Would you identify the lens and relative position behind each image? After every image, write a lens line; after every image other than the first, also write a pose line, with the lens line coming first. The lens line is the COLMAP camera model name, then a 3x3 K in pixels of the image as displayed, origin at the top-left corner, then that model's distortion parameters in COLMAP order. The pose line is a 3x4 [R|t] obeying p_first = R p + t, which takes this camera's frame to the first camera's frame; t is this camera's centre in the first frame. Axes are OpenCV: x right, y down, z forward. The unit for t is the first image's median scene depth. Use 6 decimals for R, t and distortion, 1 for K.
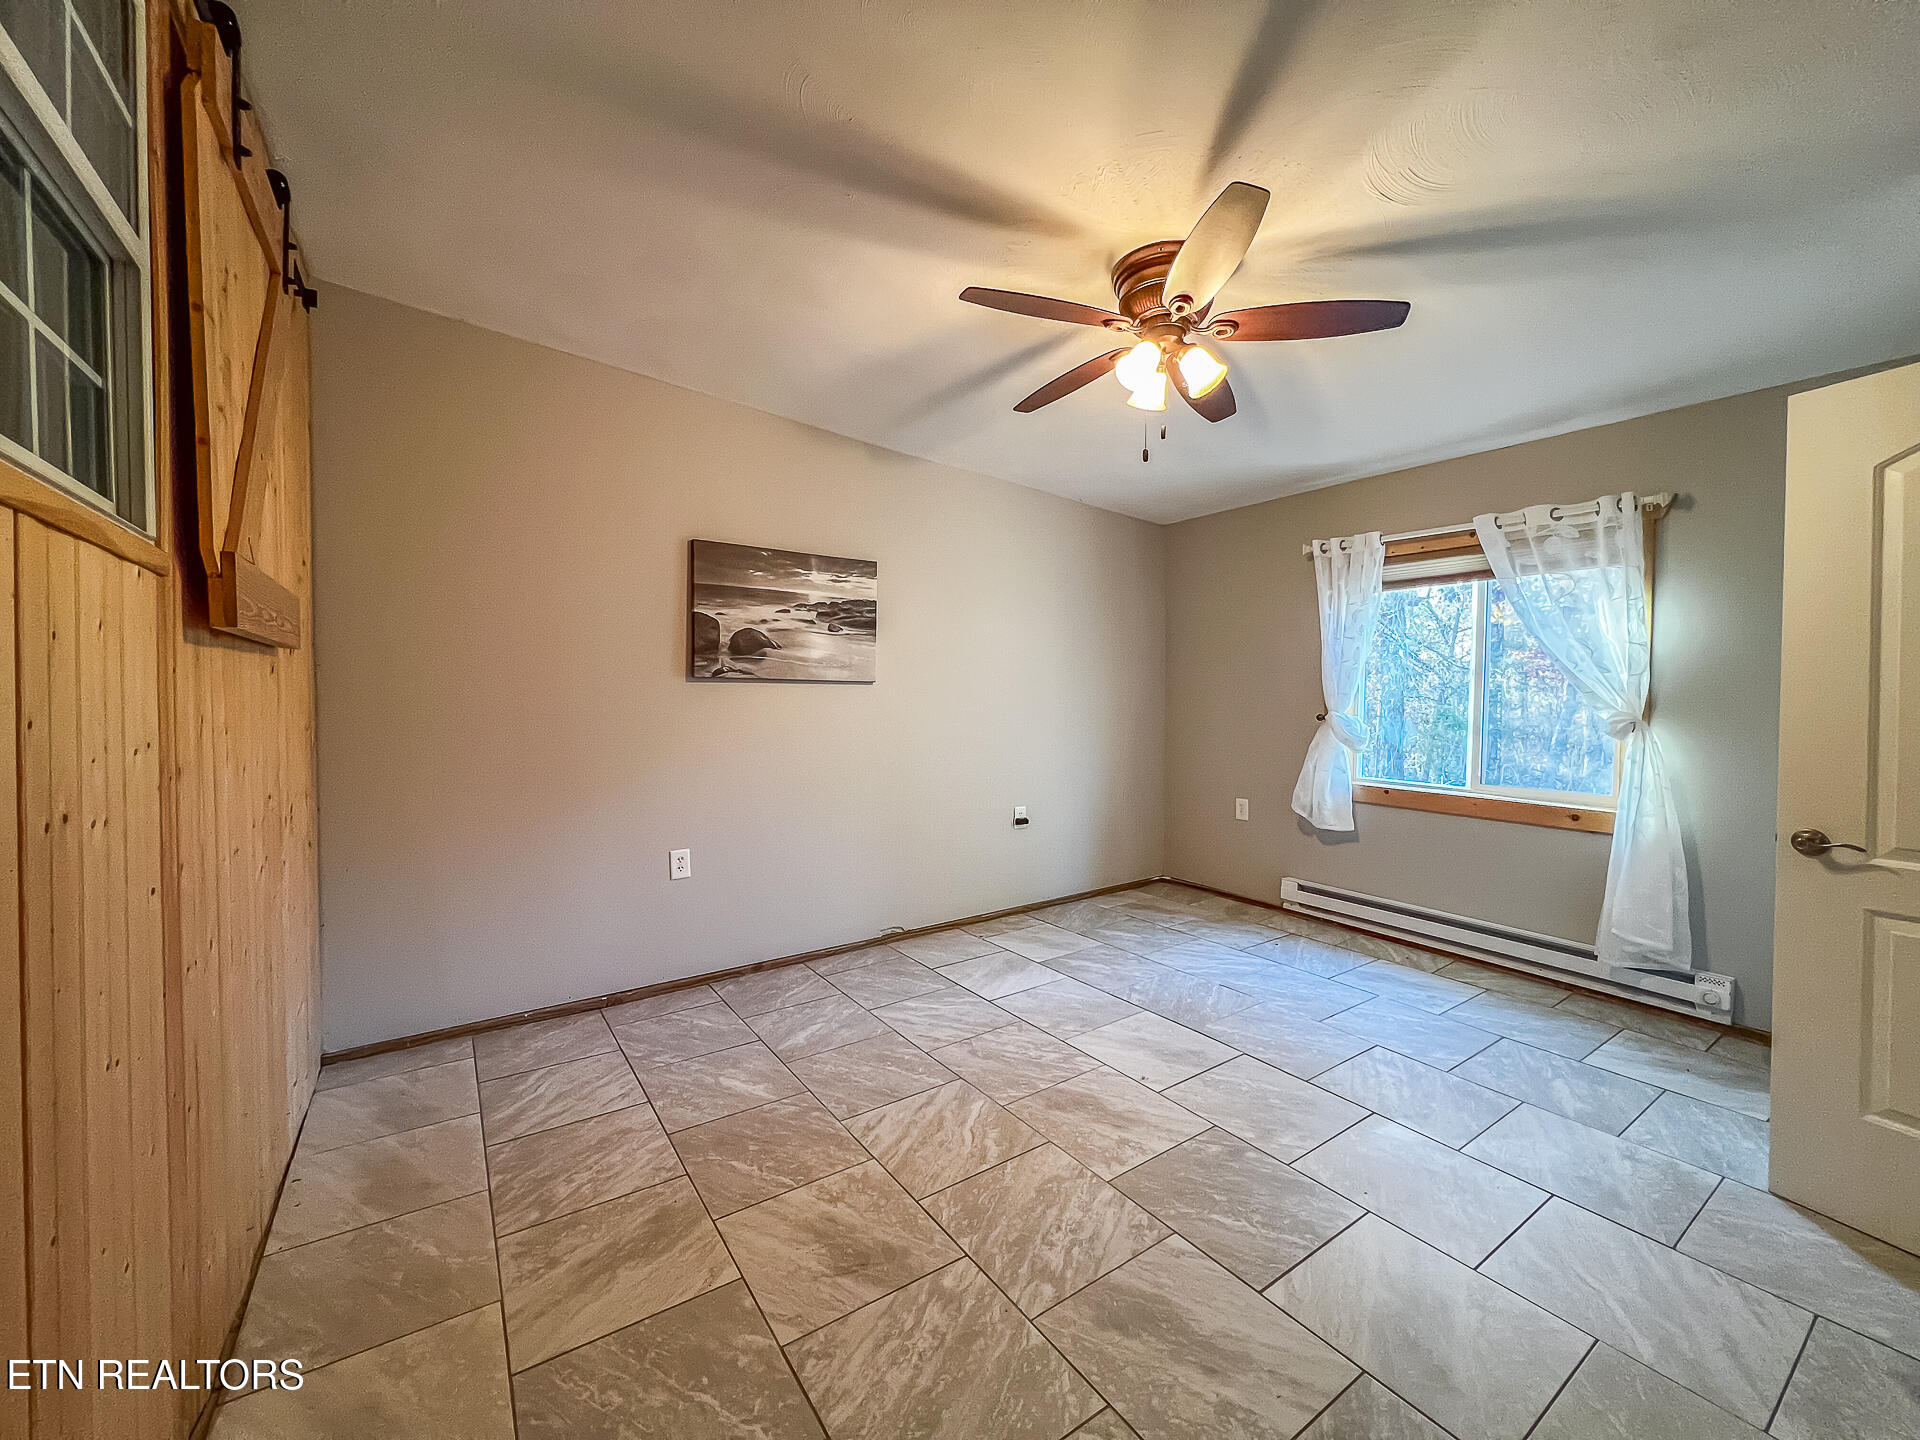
lens RADIAL K [[767.9, 0, 952.3], [0, 767.9, 713.9], [0, 0, 1]] dist [-0.000690, -0.000031]
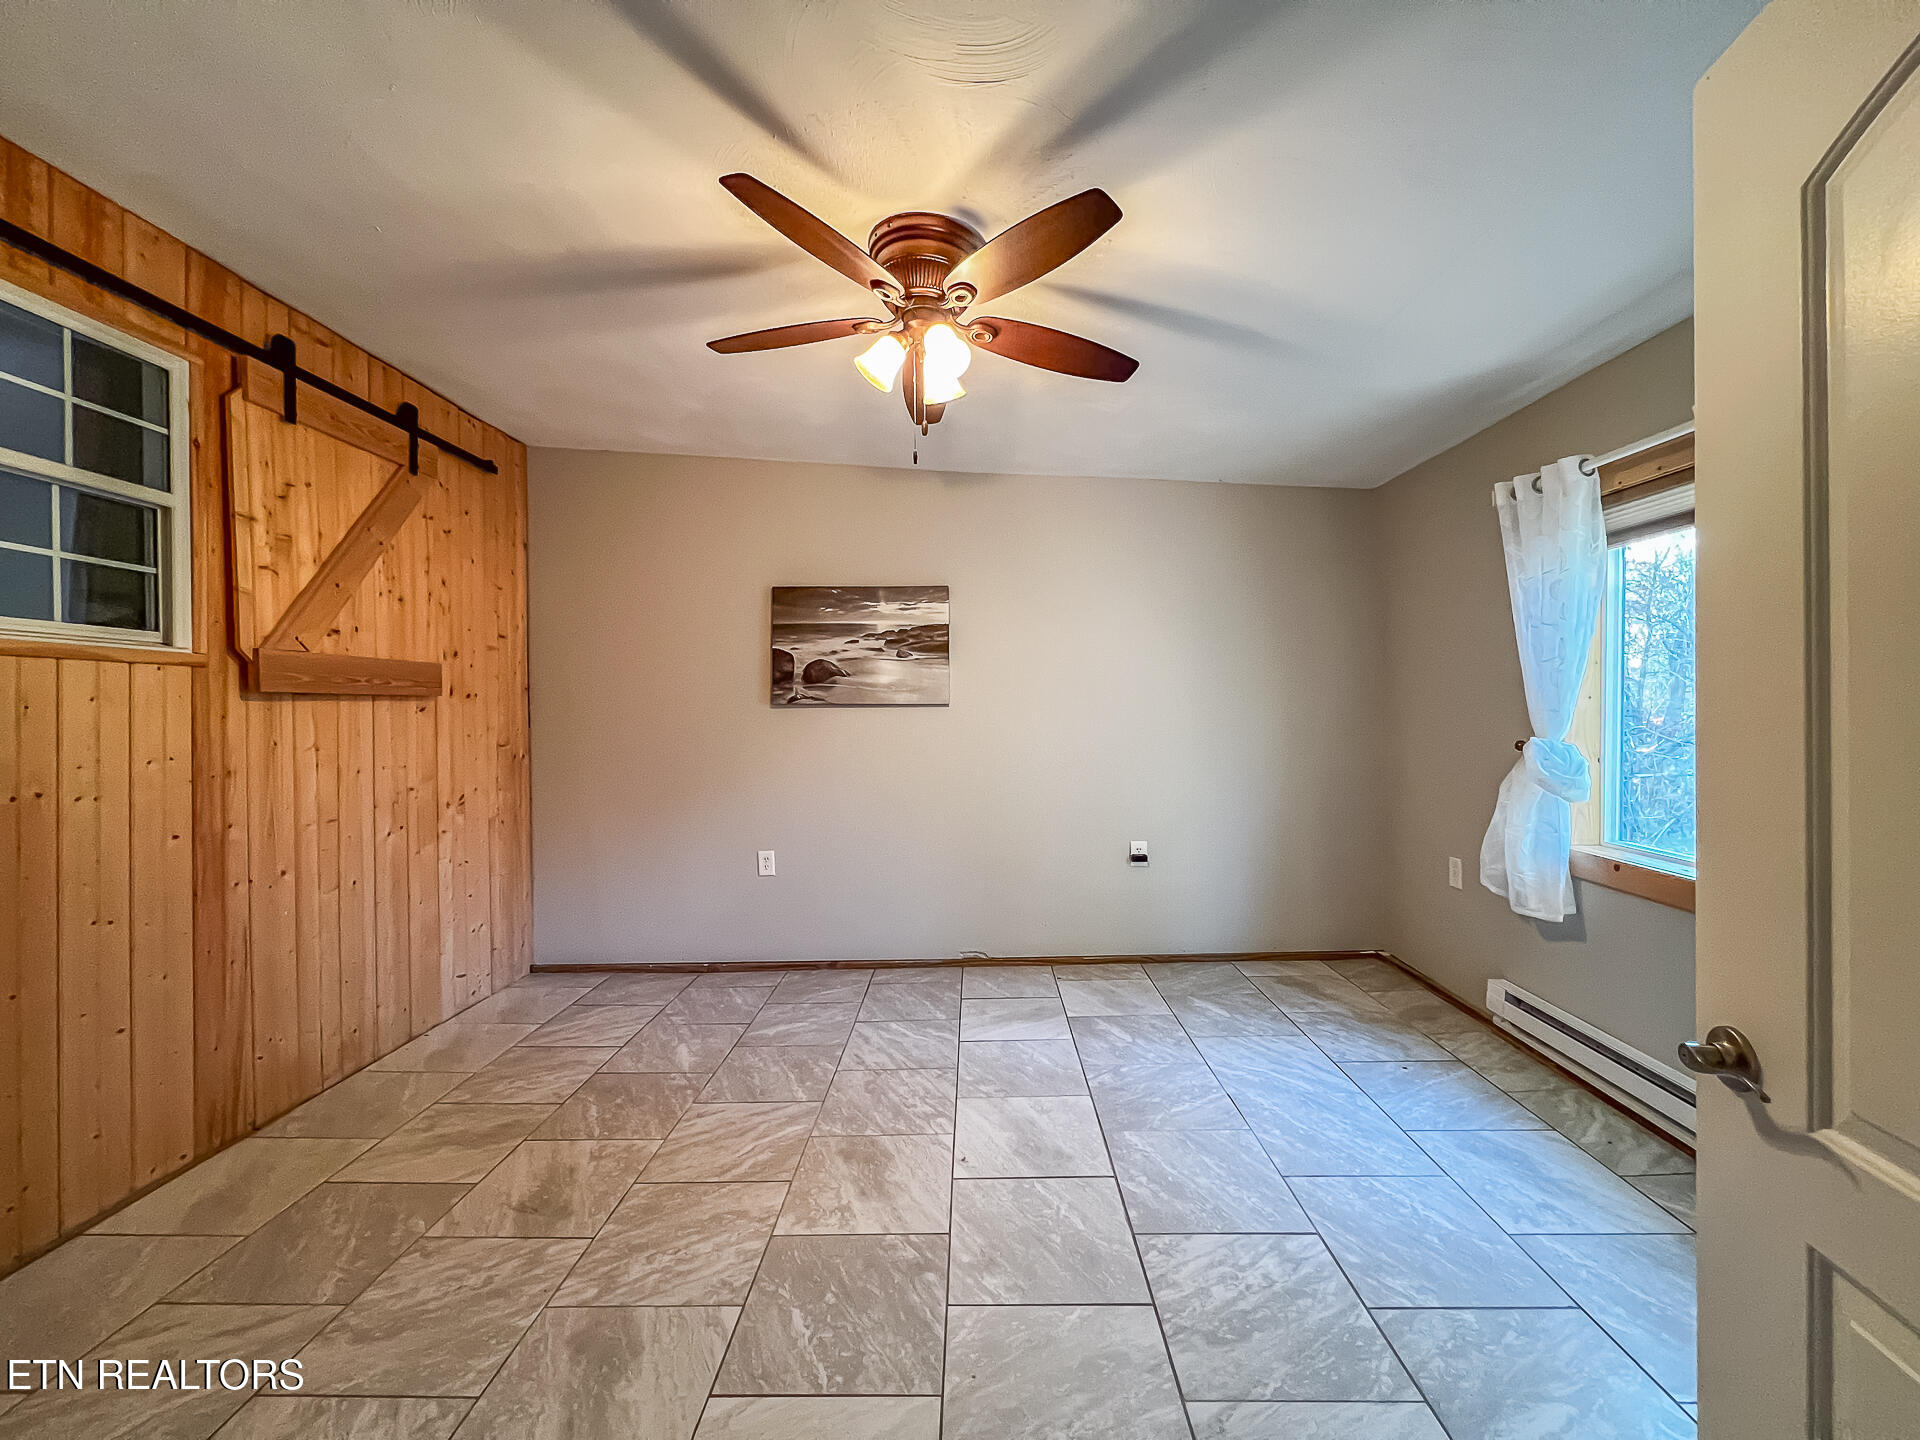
lens RADIAL K [[767.9, 0, 952.3], [0, 767.9, 713.9], [0, 0, 1]] dist [-0.000690, -0.000031]
pose [[0.812977, -0.009088, -0.582224, 0.542081], [-0.000917, 0.999857, -0.016887, -0.012989], [0.582294, 0.014262, 0.812853, 0.198755]]
